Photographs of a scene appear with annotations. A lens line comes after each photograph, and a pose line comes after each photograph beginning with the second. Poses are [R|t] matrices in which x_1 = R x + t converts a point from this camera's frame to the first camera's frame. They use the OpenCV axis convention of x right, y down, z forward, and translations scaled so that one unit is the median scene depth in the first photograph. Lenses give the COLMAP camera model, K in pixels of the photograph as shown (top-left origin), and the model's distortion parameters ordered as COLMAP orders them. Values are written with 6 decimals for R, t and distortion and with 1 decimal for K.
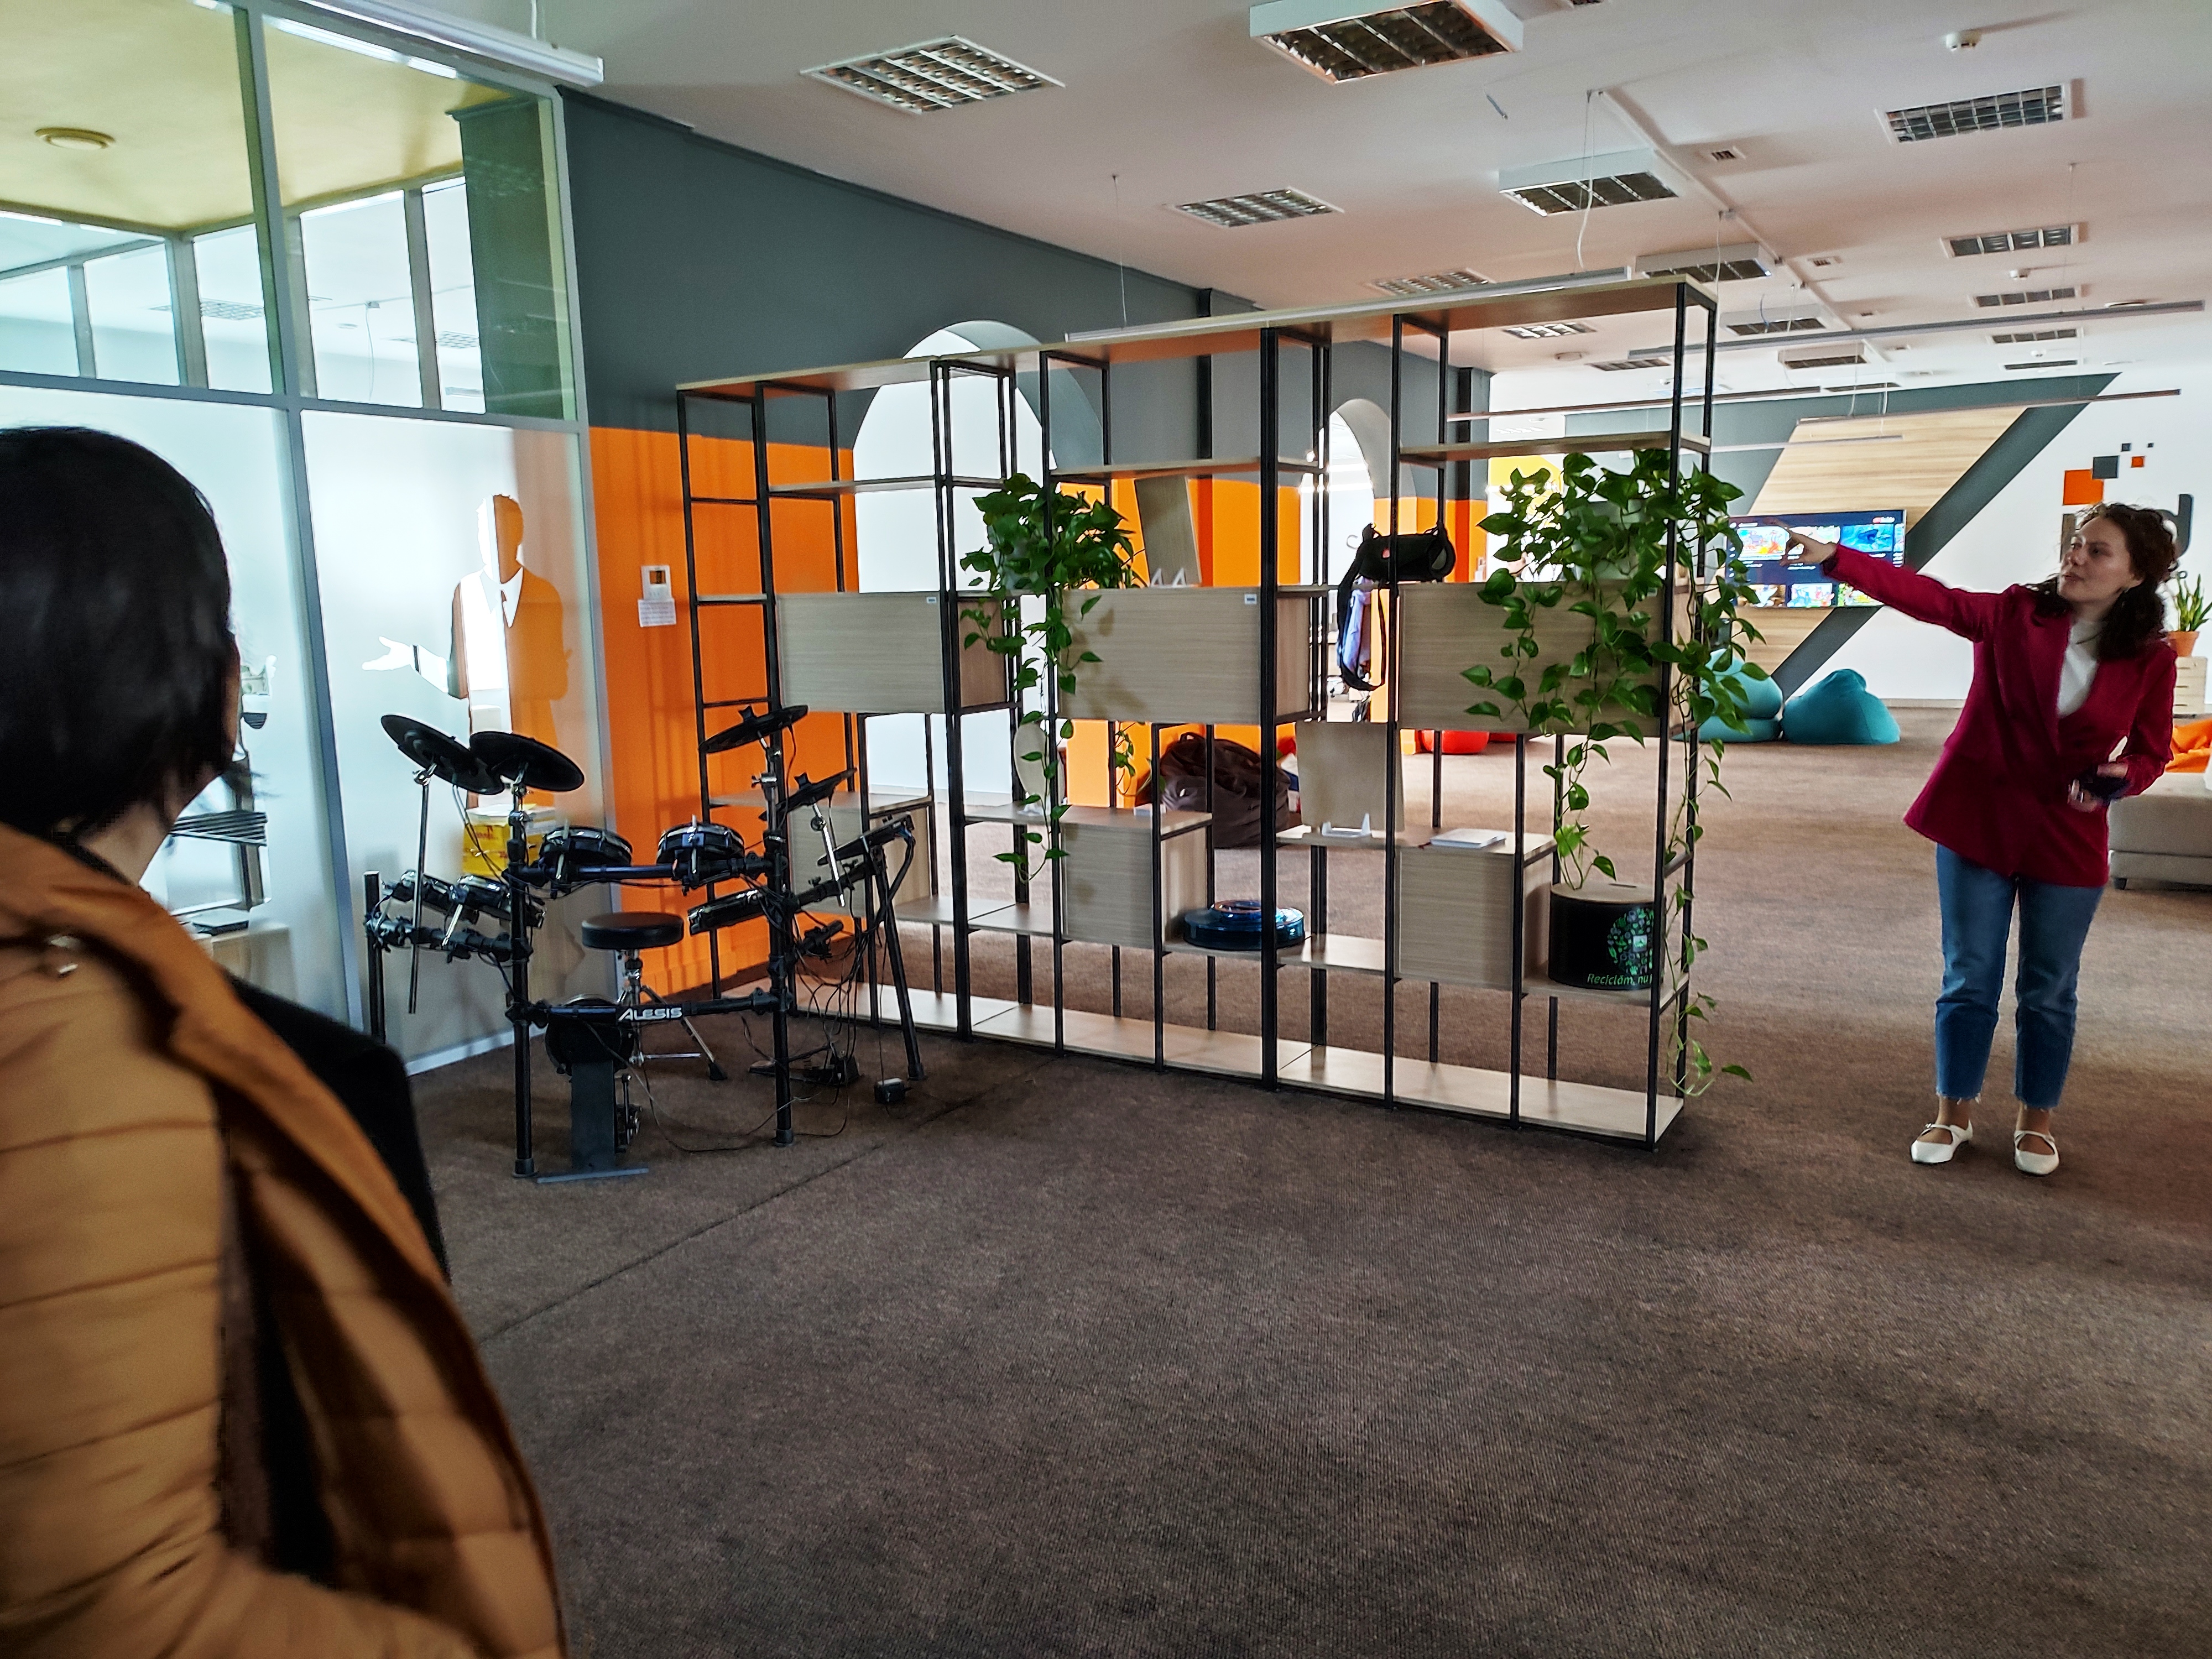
lens RADIAL K [[1621.8, 0, 1108.7], [0, 1621.8, 826.8], [0, 0, 1]] dist [0.021132, -0.008690]
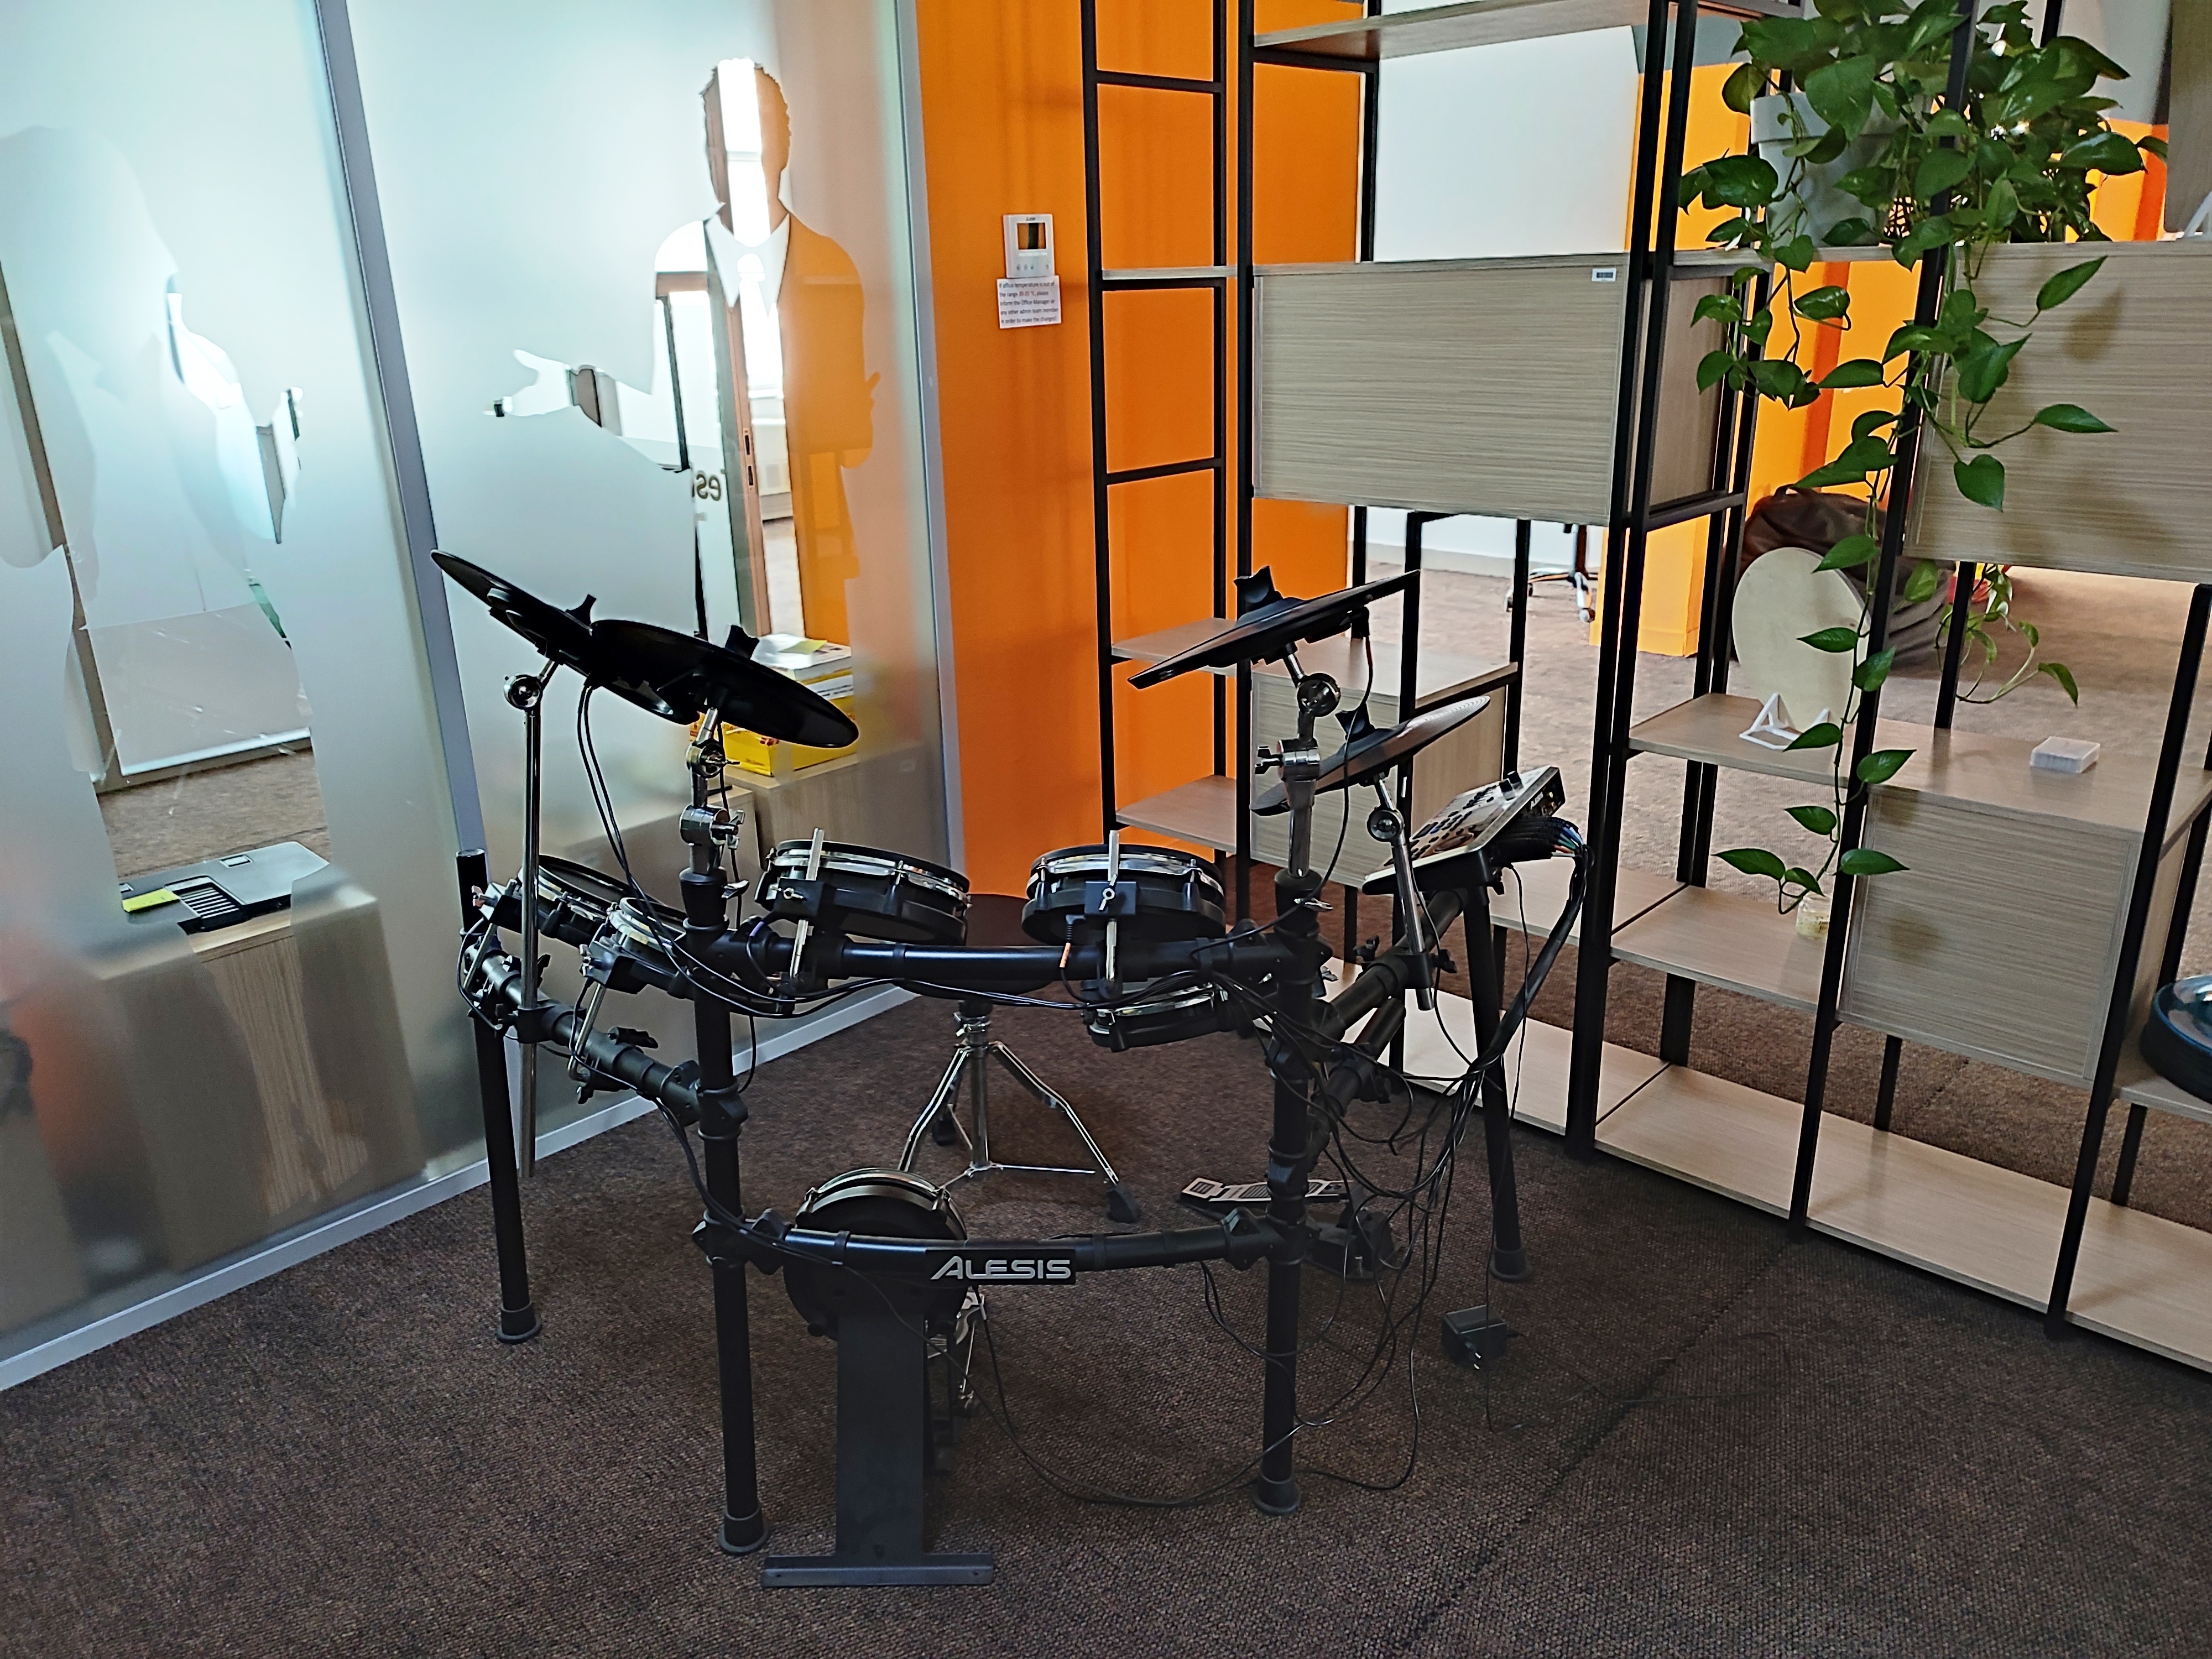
lens RADIAL K [[1621.8, 0, 1109.2], [0, 1621.8, 846.0], [0, 0, 1]] dist [0.021132, -0.008690]
pose [[0.976350, 0.070494, -0.204381, -0.137481], [-0.030019, 0.980394, 0.194748, -0.064764], [0.214103, -0.184007, 0.959323, 0.482666]]
